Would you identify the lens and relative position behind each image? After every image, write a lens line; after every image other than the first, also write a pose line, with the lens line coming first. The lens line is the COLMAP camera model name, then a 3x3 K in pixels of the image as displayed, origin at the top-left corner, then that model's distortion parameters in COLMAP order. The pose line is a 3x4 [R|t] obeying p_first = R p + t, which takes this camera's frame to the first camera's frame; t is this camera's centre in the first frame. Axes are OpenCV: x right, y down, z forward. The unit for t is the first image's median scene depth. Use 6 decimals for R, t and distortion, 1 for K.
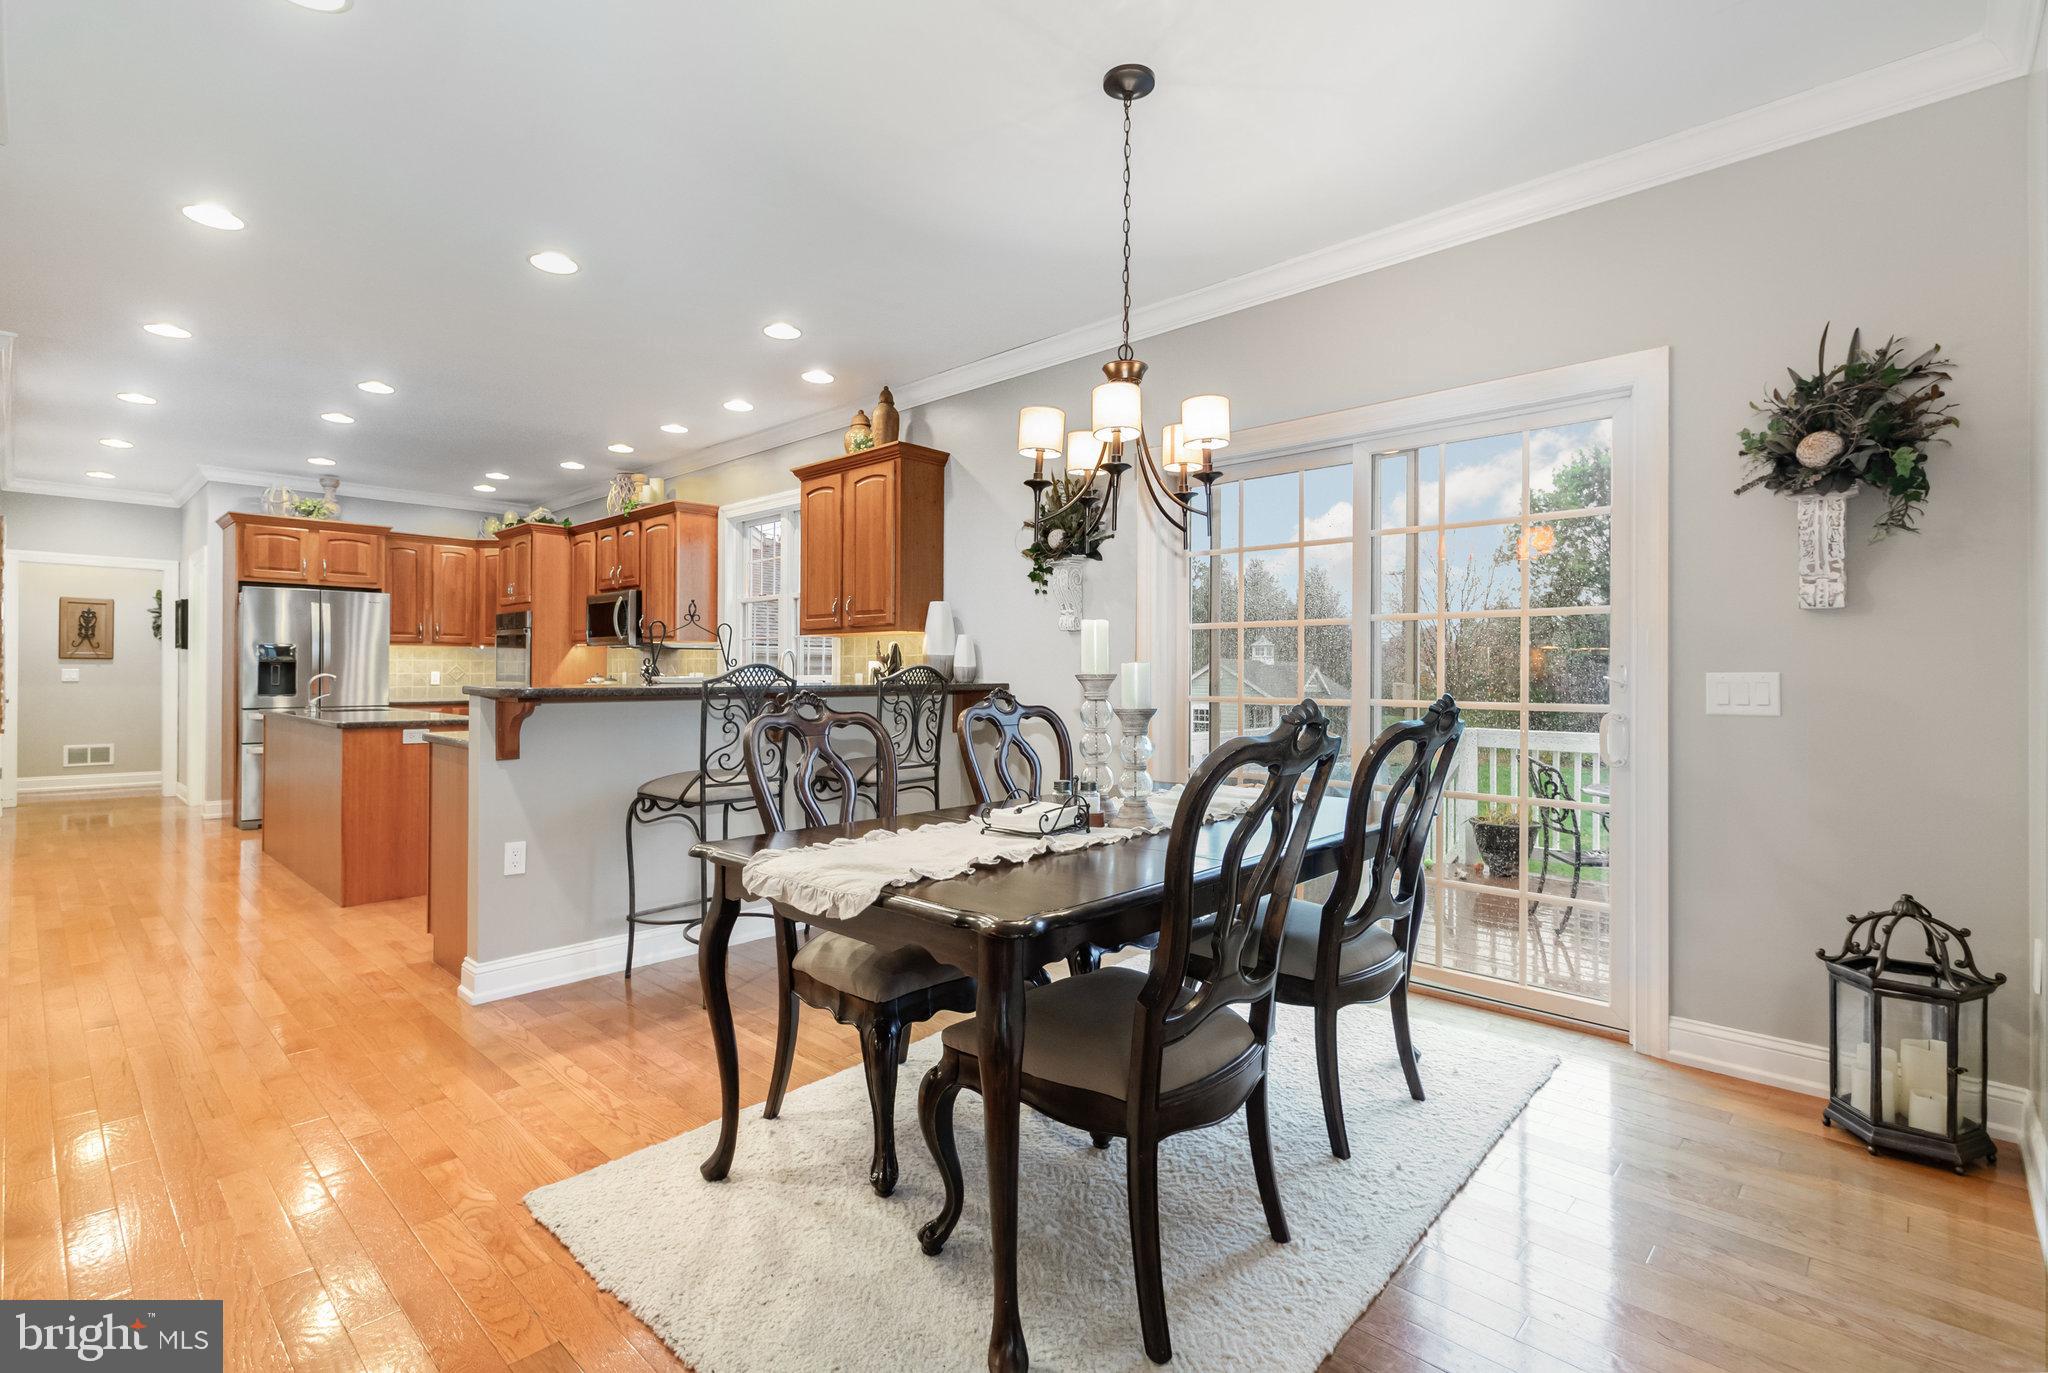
lens RADIAL K [[959.0, 0, 1024.4], [0, 959.0, 667.4], [0, 0, 1]] dist [0.005598, -0.000746]
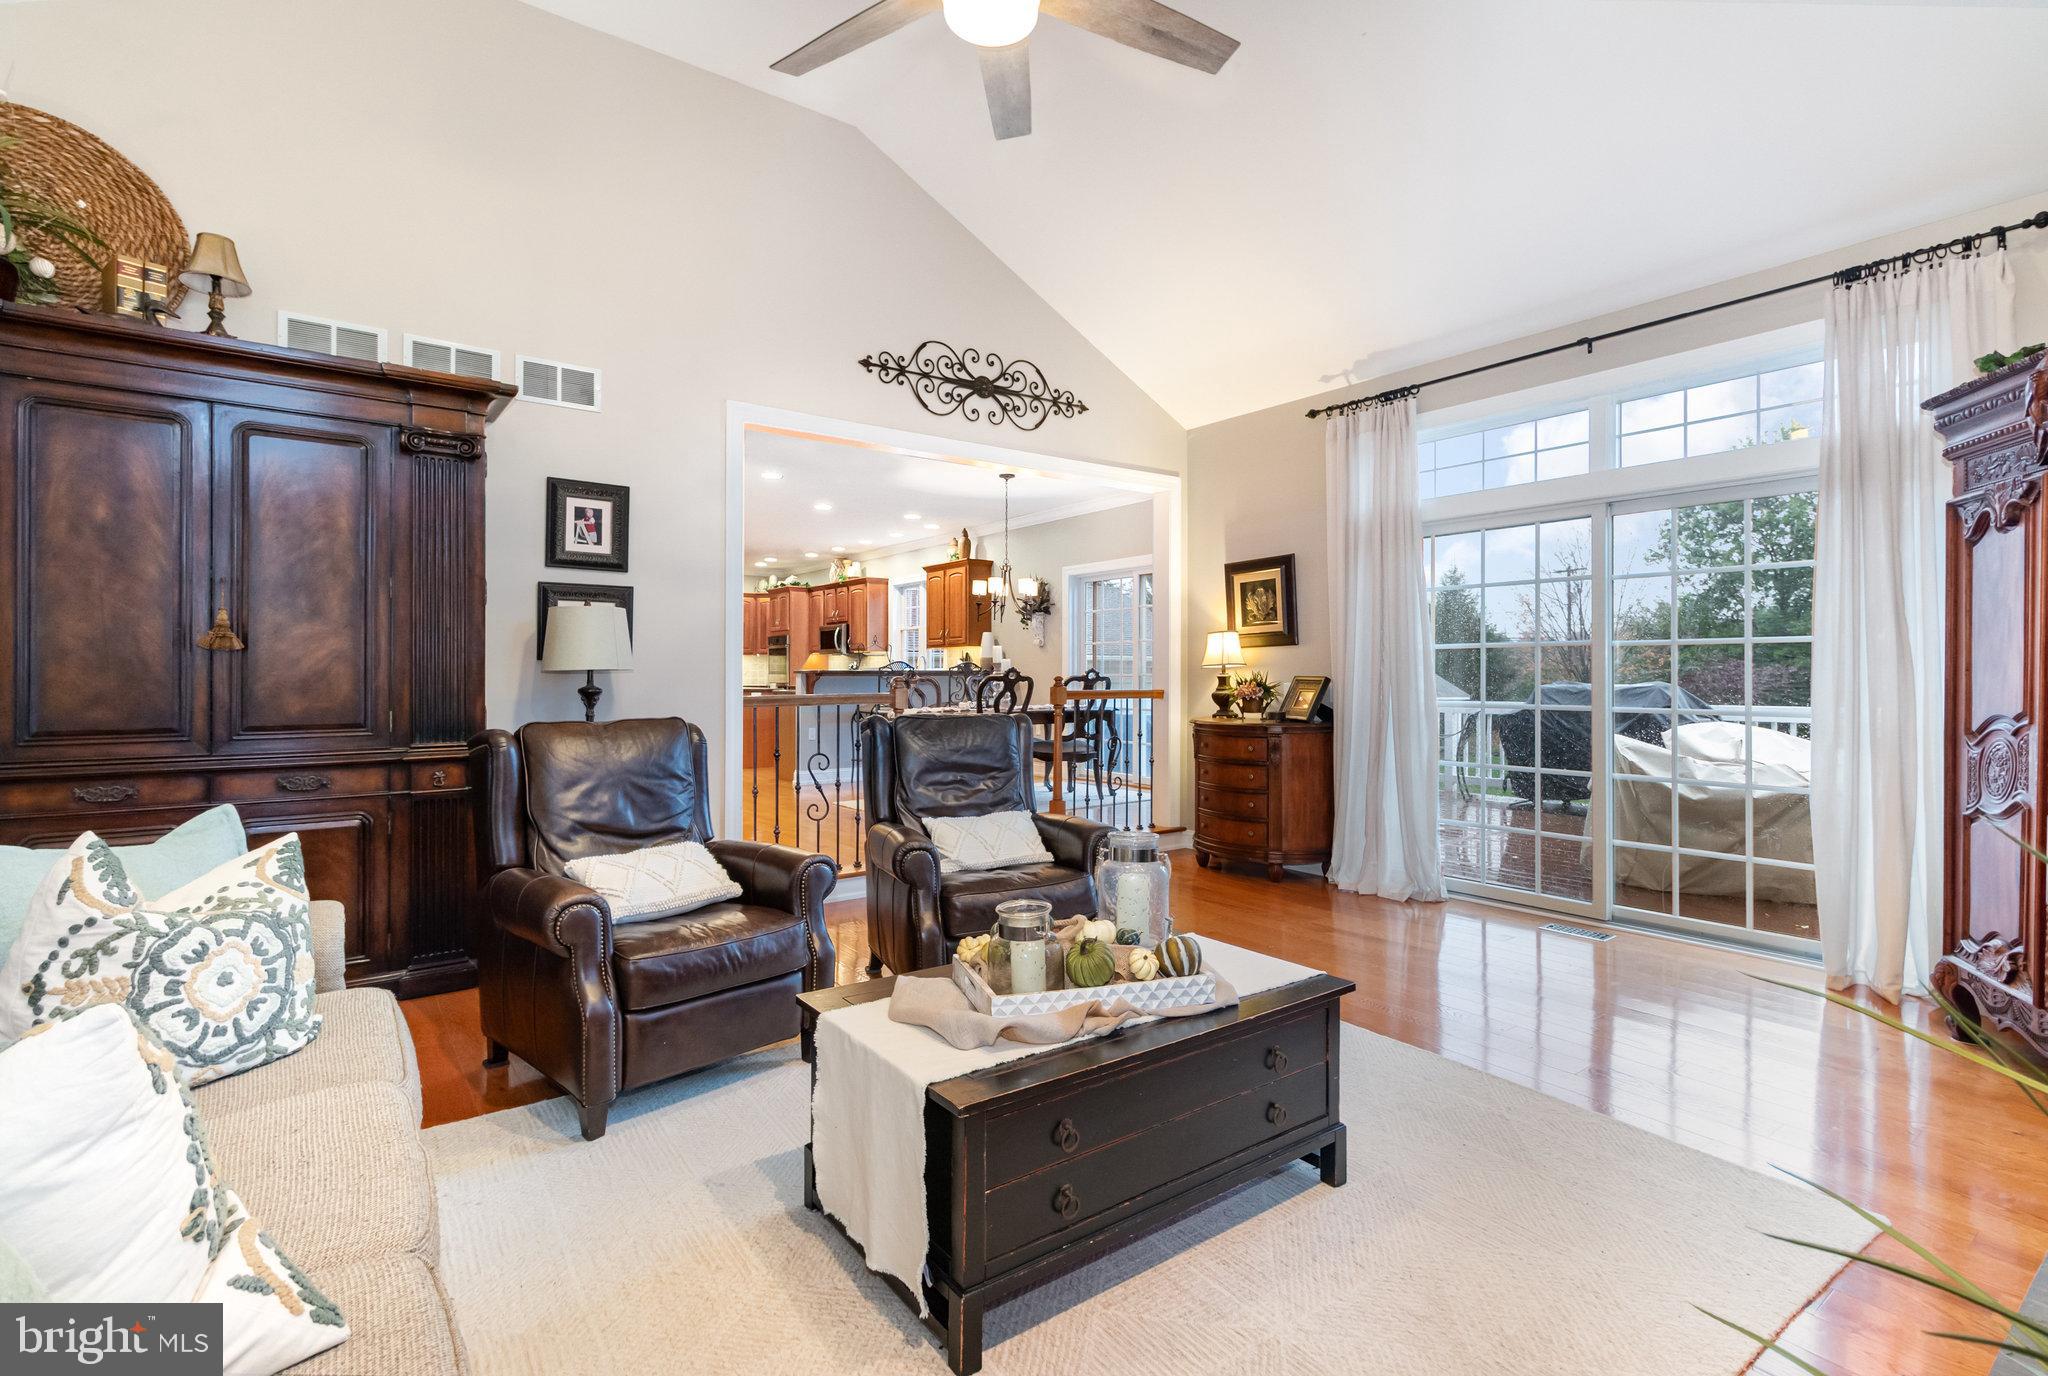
lens RADIAL K [[959.0, 0, 1025.7], [0, 959.0, 695.2], [0, 0, 1]] dist [0.005598, -0.000746]
pose [[0.984799, 0.014242, -0.173113, 0.237430], [-0.013105, 0.999884, 0.007707, 0.034435], [0.173202, -0.005321, 0.984872, -0.696806]]
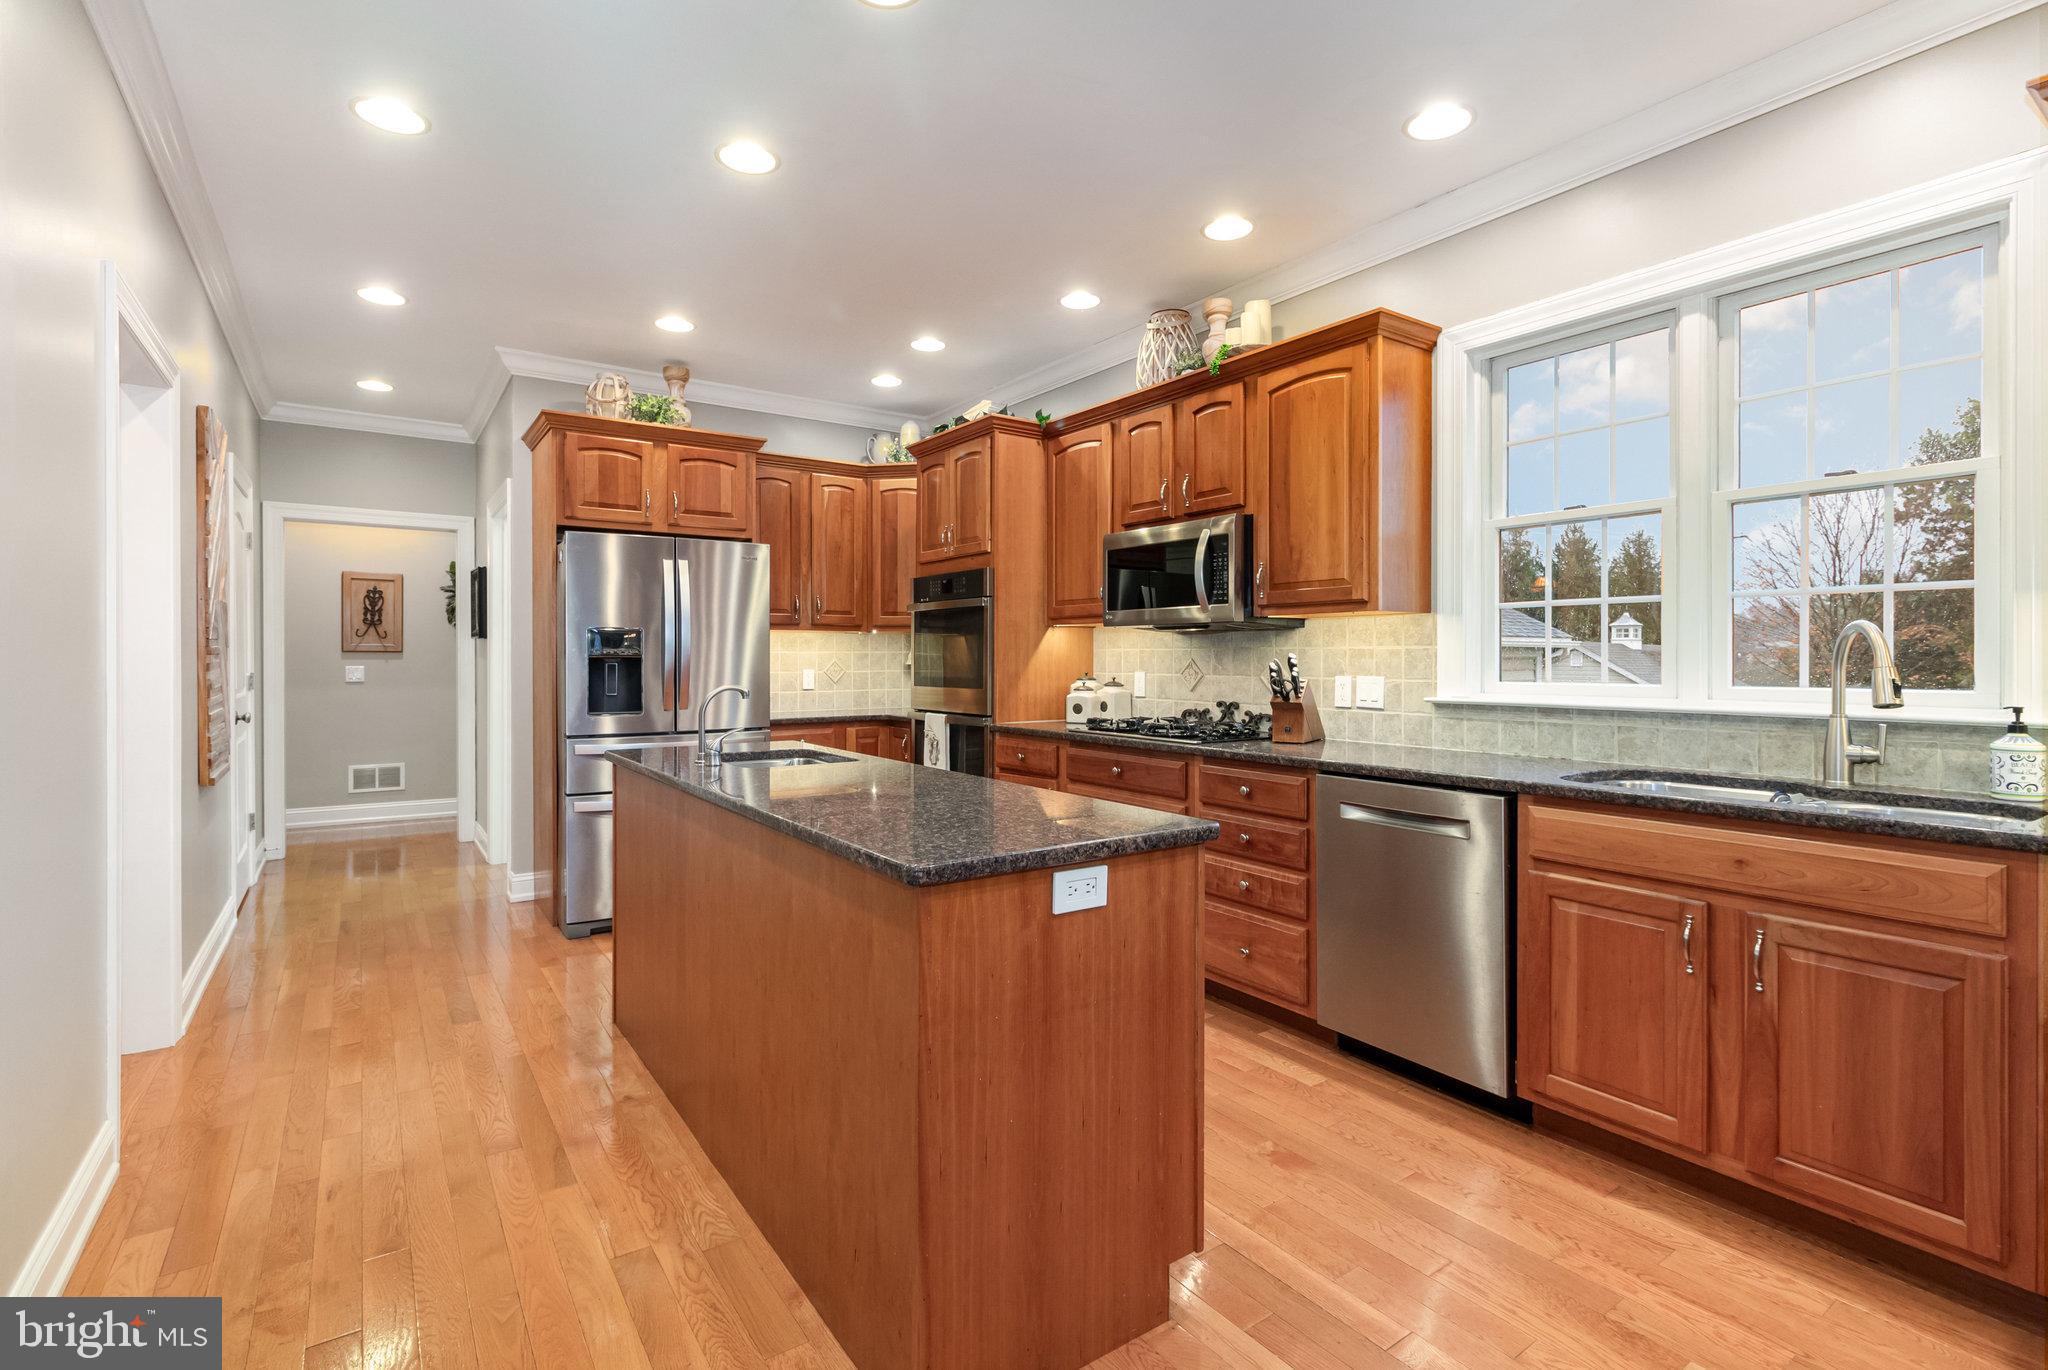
lens RADIAL K [[959.0, 0, 1021.5], [0, 959.0, 662.6], [0, 0, 1]] dist [0.005598, -0.000746]
pose [[0.978661, -0.002953, -0.205461, -0.377633], [0.004938, 0.999946, 0.009154, -0.006362], [0.205423, -0.009973, 0.978622, 0.433899]]
